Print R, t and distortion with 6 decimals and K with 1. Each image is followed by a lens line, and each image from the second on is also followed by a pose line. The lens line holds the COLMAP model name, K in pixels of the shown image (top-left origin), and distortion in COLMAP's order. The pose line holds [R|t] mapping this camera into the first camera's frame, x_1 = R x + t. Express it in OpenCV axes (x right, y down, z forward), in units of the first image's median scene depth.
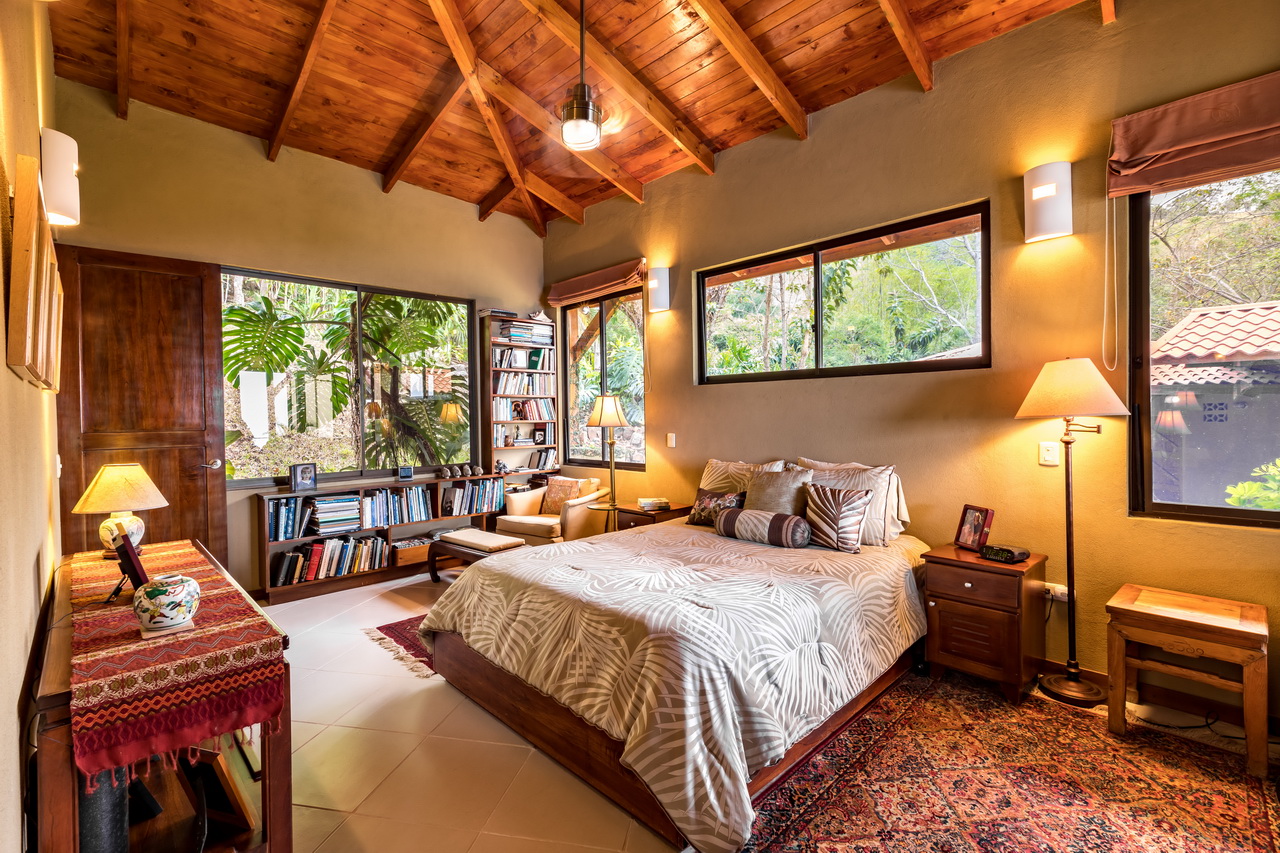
lens RADIAL K [[571.9, 0, 633.4], [0, 571.9, 422.1], [0, 0, 1]] dist [0.000287, -0.000244]
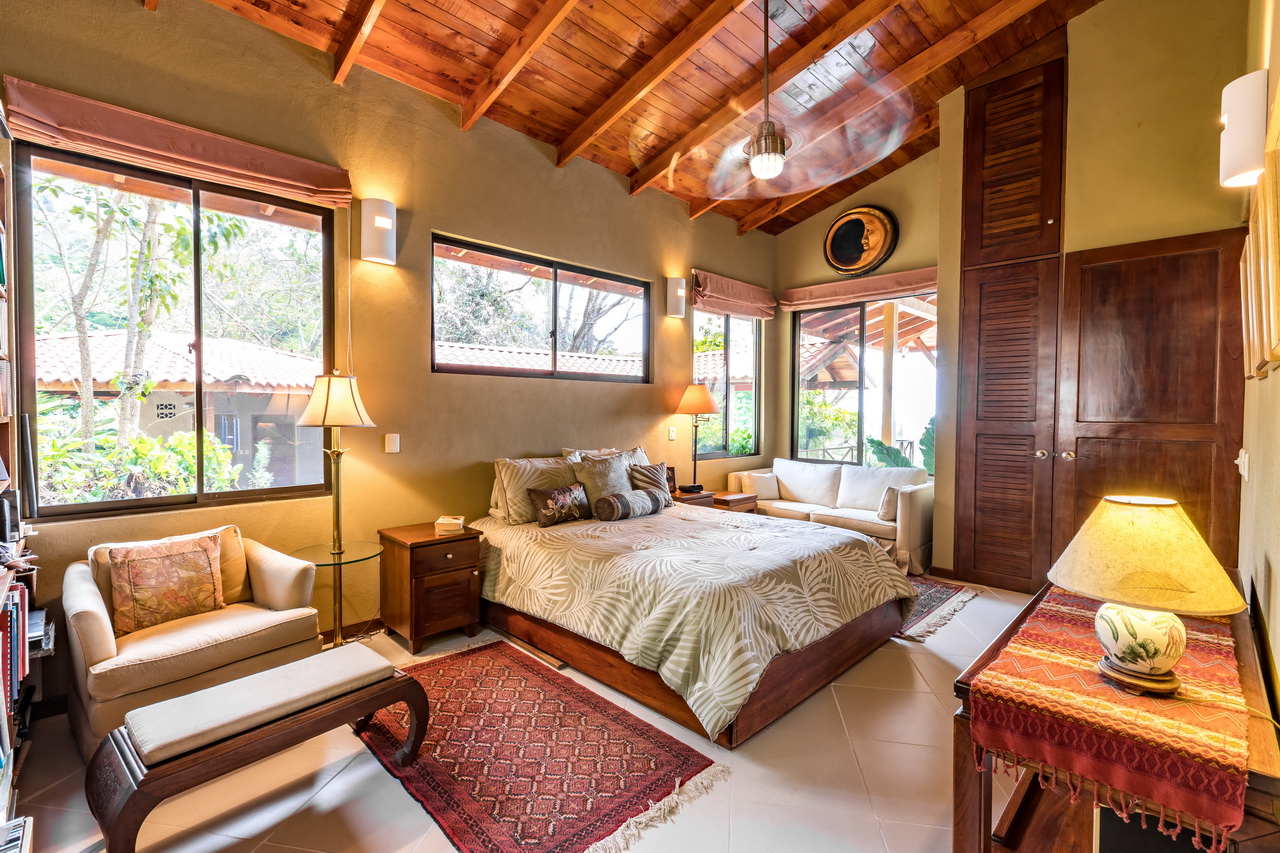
lens RADIAL K [[566.0, 0, 639.8], [0, 566.0, 421.9], [0, 0, 1]] dist [0.017161, -0.000045]
pose [[-0.010752, -0.010662, 0.999885, -0.679111], [0.008585, 0.999905, 0.010754, -0.001515], [-0.999905, 0.008699, -0.010659, 0.703586]]
